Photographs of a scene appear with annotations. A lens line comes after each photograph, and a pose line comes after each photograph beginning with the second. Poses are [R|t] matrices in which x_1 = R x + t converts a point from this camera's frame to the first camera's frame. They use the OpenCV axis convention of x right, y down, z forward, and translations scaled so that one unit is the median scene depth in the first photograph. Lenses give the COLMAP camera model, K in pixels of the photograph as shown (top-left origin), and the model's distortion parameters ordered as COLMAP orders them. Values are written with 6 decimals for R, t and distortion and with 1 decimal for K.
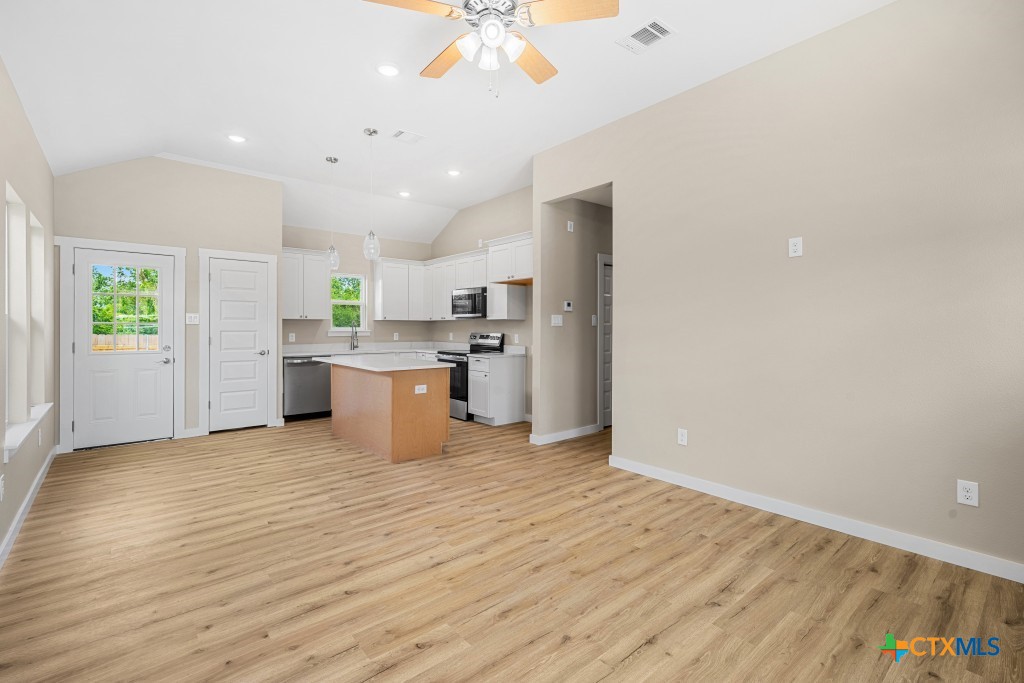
lens RADIAL K [[466.6, 0, 511.4], [0, 466.6, 327.8], [0, 0, 1]] dist [0.004011, 0.000017]
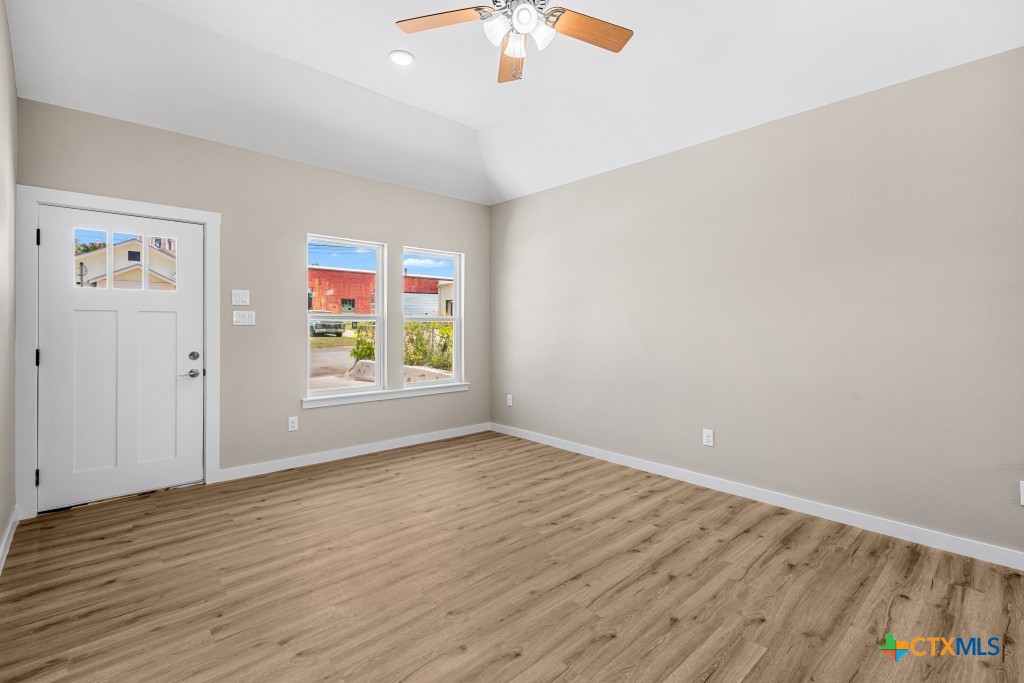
lens RADIAL K [[466.6, 0, 511.4], [0, 466.6, 327.8], [0, 0, 1]] dist [0.004011, 0.000017]
pose [[-0.999366, -0.004223, -0.035350, 0.002946], [-0.004361, 0.999983, 0.003827, 0.000954], [0.035333, 0.003979, -0.999368, 0.897544]]
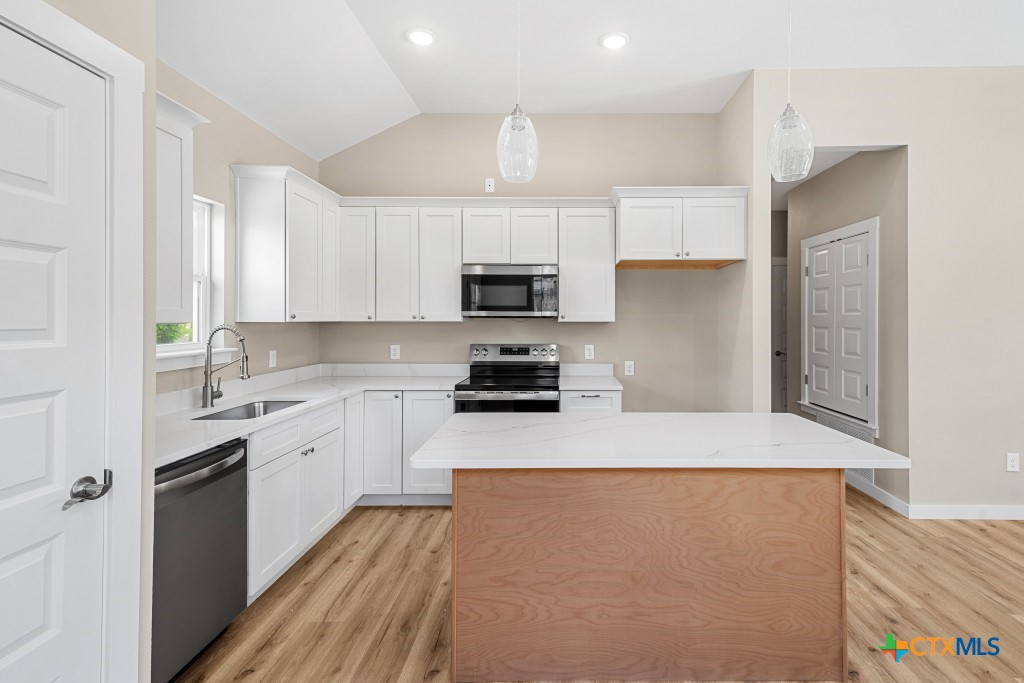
lens RADIAL K [[481.1, 0, 554.8], [0, 481.1, 318.1], [0, 0, 1]] dist [0.017793, -0.000004]
pose [[0.643955, -0.002502, 0.765059, -0.605570], [0.004542, 0.999990, -0.000553, -0.025769], [-0.765050, 0.003832, 0.643960, 0.737713]]
